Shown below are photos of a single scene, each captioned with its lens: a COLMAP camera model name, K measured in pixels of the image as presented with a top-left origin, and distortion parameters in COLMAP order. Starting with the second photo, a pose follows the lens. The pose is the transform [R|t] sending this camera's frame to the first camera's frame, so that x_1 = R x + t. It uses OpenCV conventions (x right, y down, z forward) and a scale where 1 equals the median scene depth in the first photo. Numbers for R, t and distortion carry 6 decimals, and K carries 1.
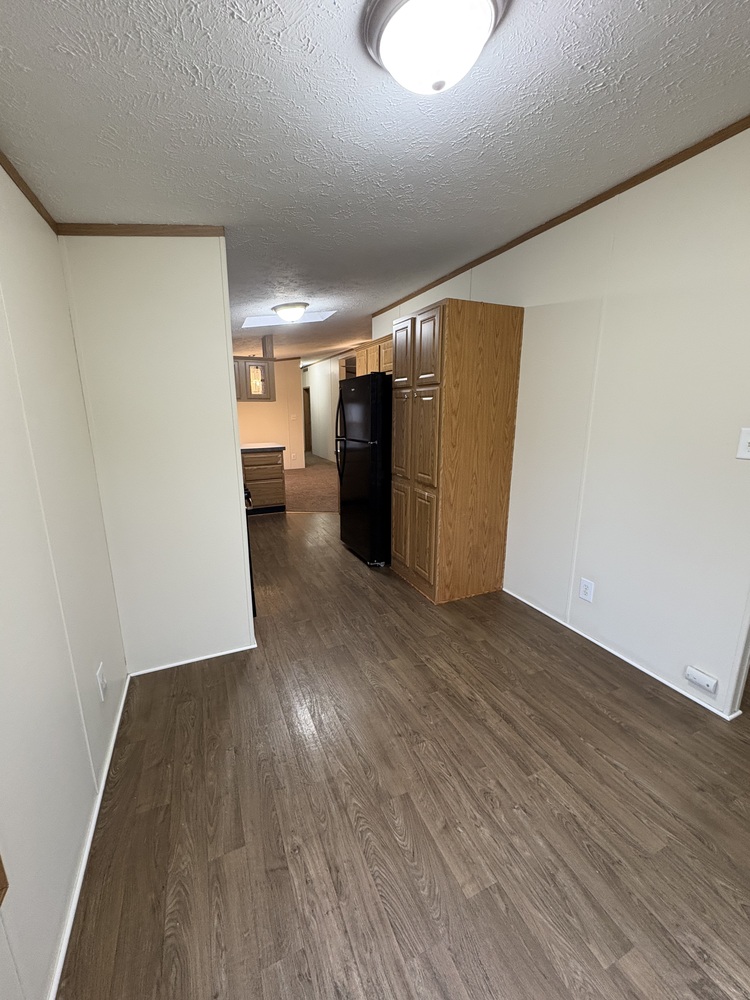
lens RADIAL K [[399.2, 0, 378.8], [0, 399.2, 500.2], [0, 0, 1]] dist [0.004305, -0.001045]
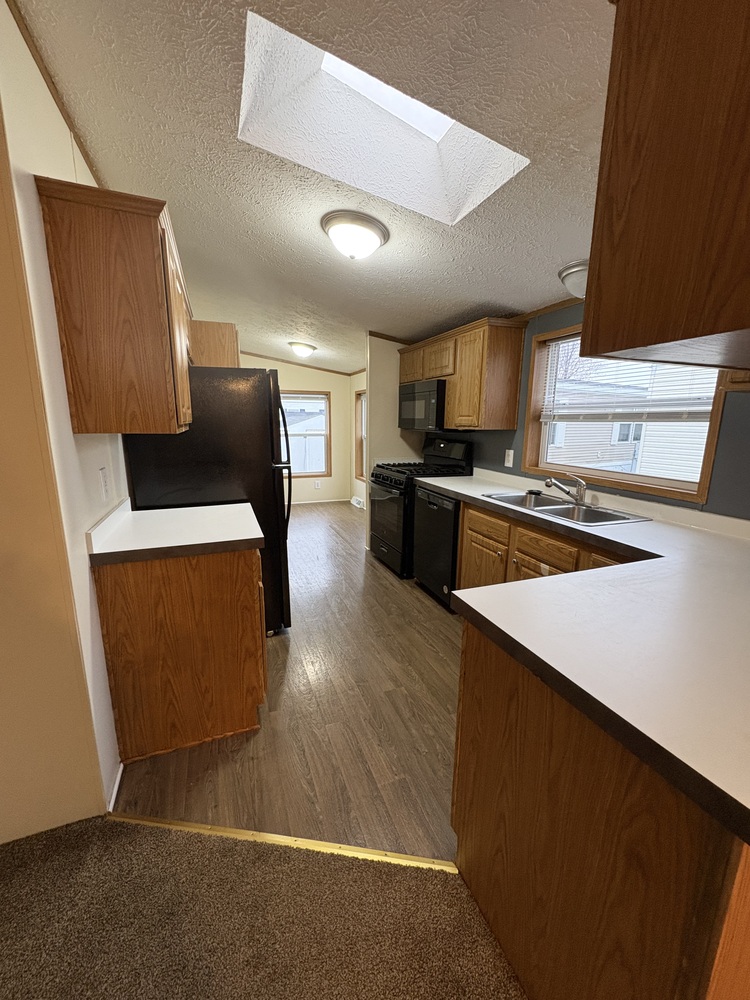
lens RADIAL K [[399.2, 0, 374.2], [0, 399.2, 502.5], [0, 0, 1]] dist [0.004305, -0.001045]
pose [[-0.998097, -0.018868, 0.058714, -0.331412], [0.007074, 0.910736, 0.412929, -0.420329], [-0.061264, 0.412558, -0.908869, 1.883429]]
